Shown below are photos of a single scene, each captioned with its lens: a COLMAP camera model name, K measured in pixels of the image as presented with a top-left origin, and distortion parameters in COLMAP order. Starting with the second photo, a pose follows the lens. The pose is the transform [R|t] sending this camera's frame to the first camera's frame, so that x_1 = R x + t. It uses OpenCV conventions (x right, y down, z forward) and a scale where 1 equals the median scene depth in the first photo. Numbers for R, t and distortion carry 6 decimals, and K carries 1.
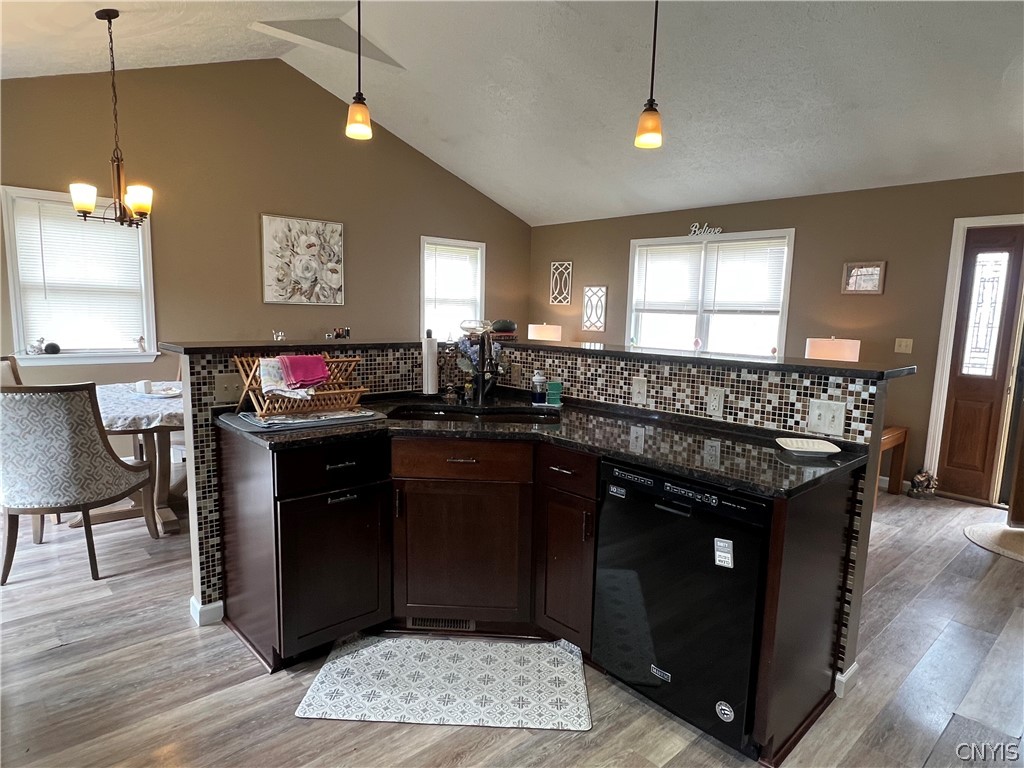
lens RADIAL K [[606.3, 0, 514.9], [0, 606.3, 389.6], [0, 0, 1]] dist [-0.000988, 0.006224]
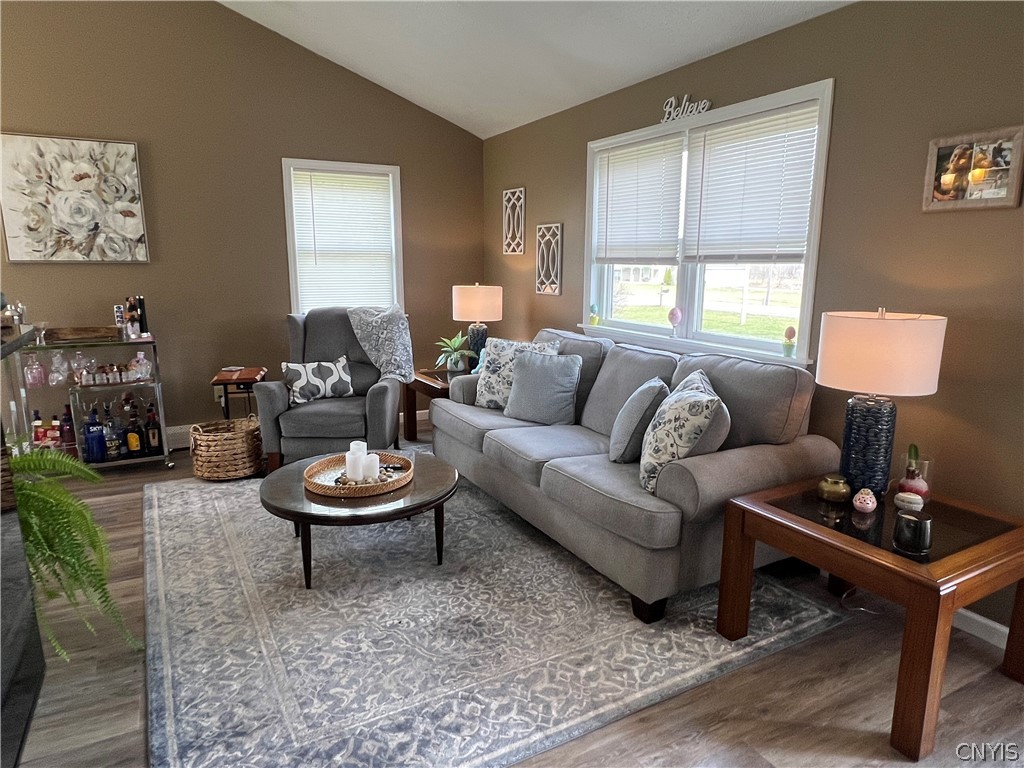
lens RADIAL K [[637.8, 0, 511.2], [0, 637.8, 382.1], [0, 0, 1]] dist [-0.004080, -0.000203]
pose [[0.970696, 0.020998, -0.239392, 0.309448], [-0.009220, 0.998696, 0.050213, -0.045161], [0.240134, -0.046534, 0.969624, 0.401283]]
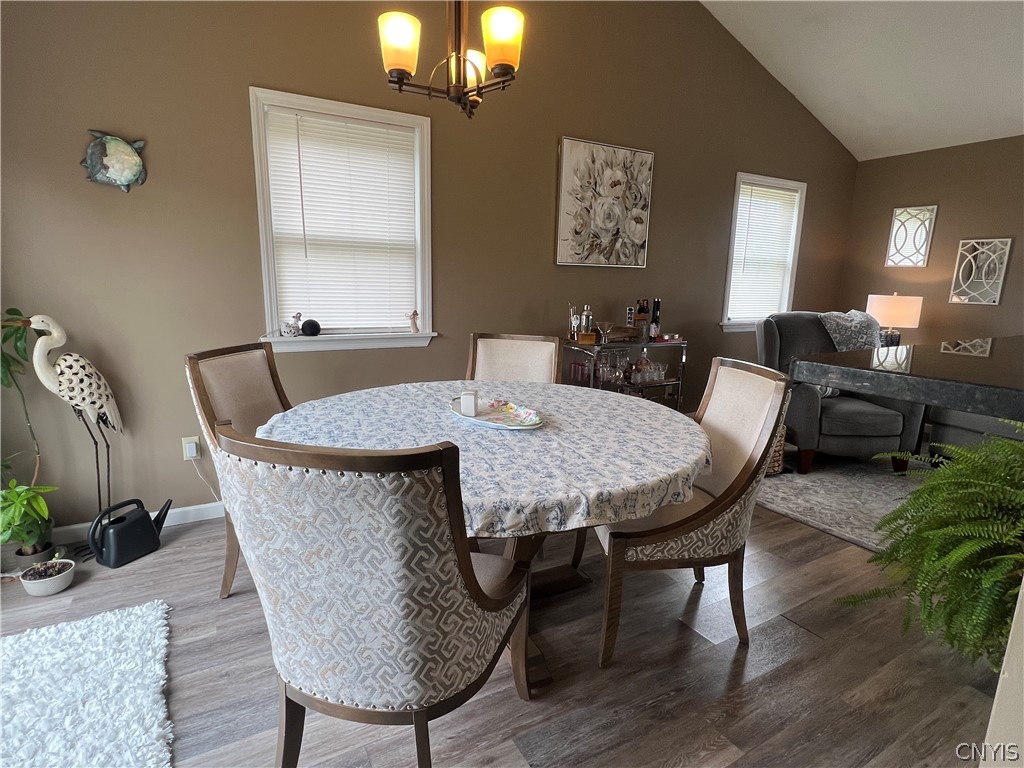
lens RADIAL K [[528.3, 0, 522.6], [0, 528.3, 384.1], [0, 0, 1]] dist [0.006395, 0.001932]
pose [[0.975773, 0.046997, -0.213678, -0.295236], [-0.030465, 0.996328, 0.080013, -0.045977], [0.216653, -0.071565, 0.973622, 0.340833]]
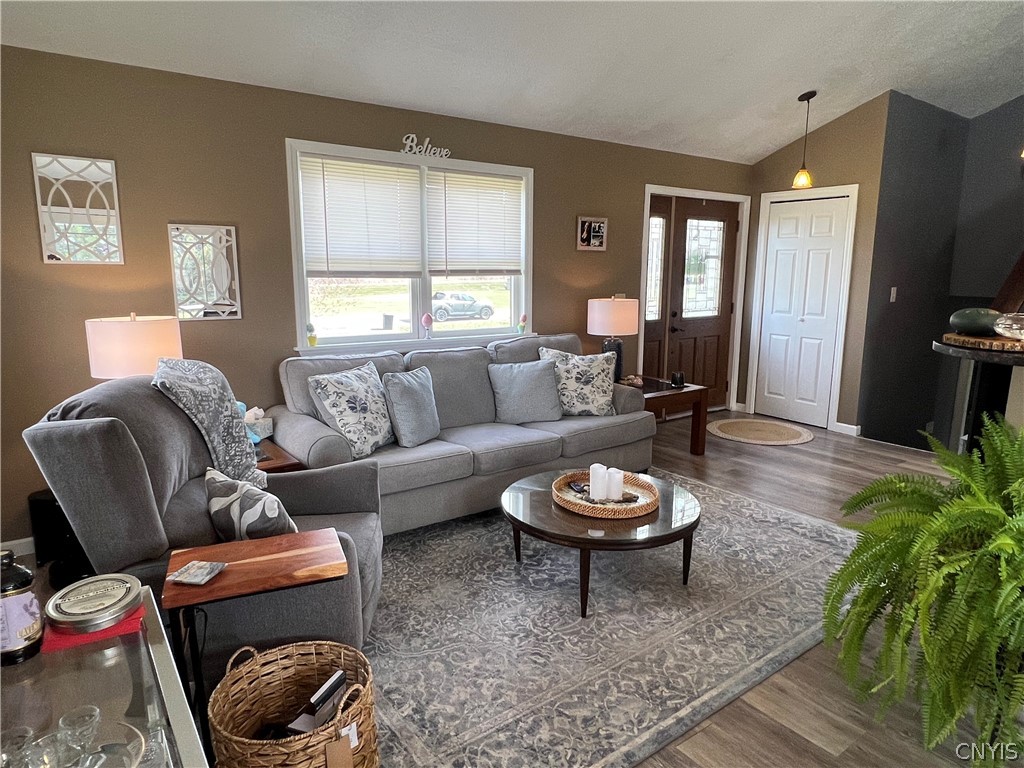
lens RADIAL K [[637.8, 0, 505.6], [0, 637.8, 382.0], [0, 0, 1]] dist [-0.004080, -0.000203]
pose [[0.131997, -0.207600, 0.969267, -0.403566], [0.126745, 0.973331, 0.191211, -0.139949], [-0.983114, 0.097611, 0.154789, 0.845873]]
